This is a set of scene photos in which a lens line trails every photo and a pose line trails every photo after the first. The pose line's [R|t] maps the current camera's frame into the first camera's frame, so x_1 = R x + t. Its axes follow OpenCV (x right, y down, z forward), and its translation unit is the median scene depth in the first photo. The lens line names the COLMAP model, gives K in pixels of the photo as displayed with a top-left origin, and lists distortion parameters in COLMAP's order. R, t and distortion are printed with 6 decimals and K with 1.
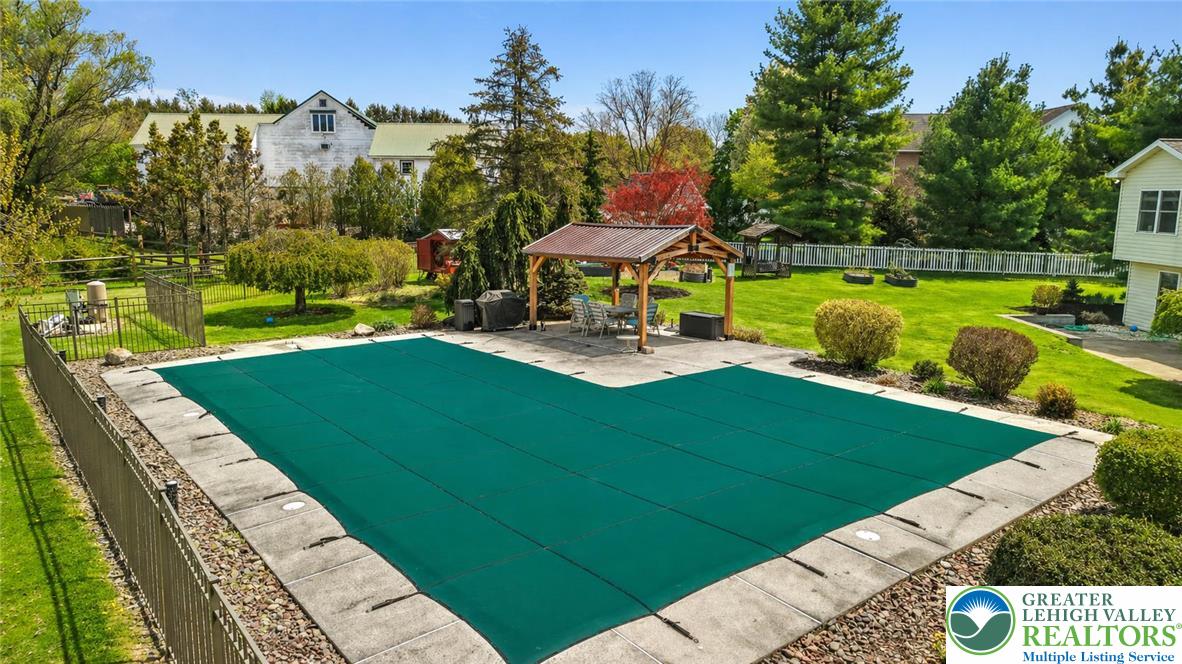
lens RADIAL K [[760.1, 0, 591.0], [0, 760.1, 332.0], [0, 0, 1]] dist [0.002914, 0.001176]
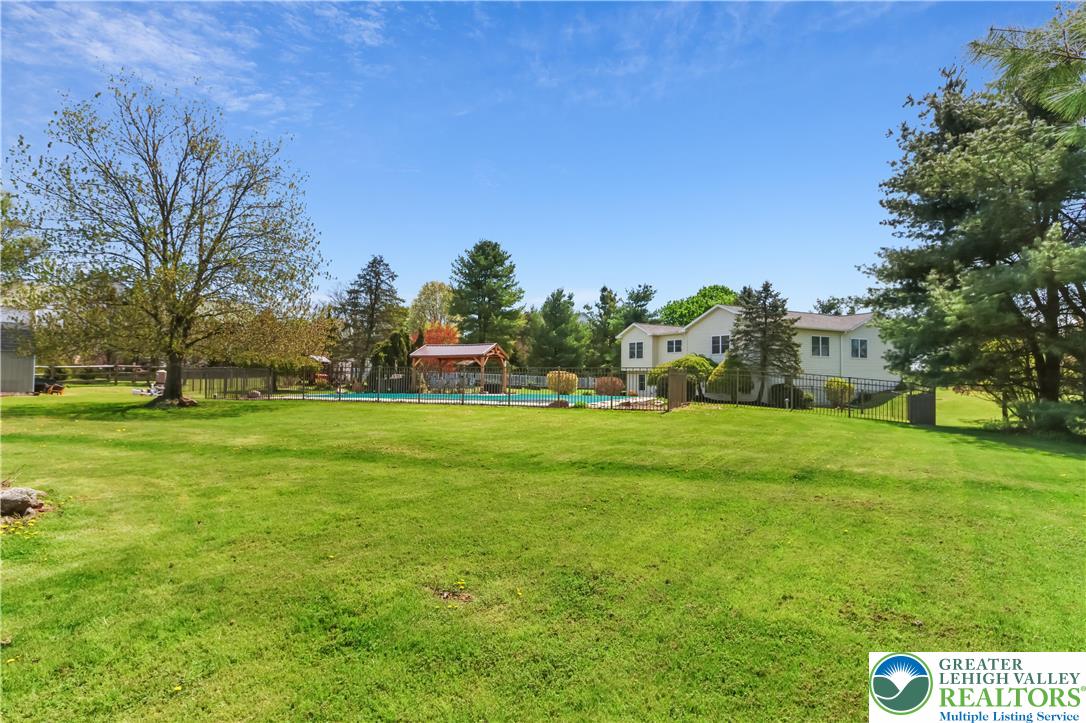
lens RADIAL K [[500.9, 0, 543.0], [0, 500.9, 361.5], [0, 0, 1]] dist [0.001059, 0.000226]
pose [[0.876515, 0.010323, 0.481263, -0.191517], [0.076908, 0.983925, -0.161176, 0.070930], [-0.475190, 0.178286, 0.861631, -0.166735]]
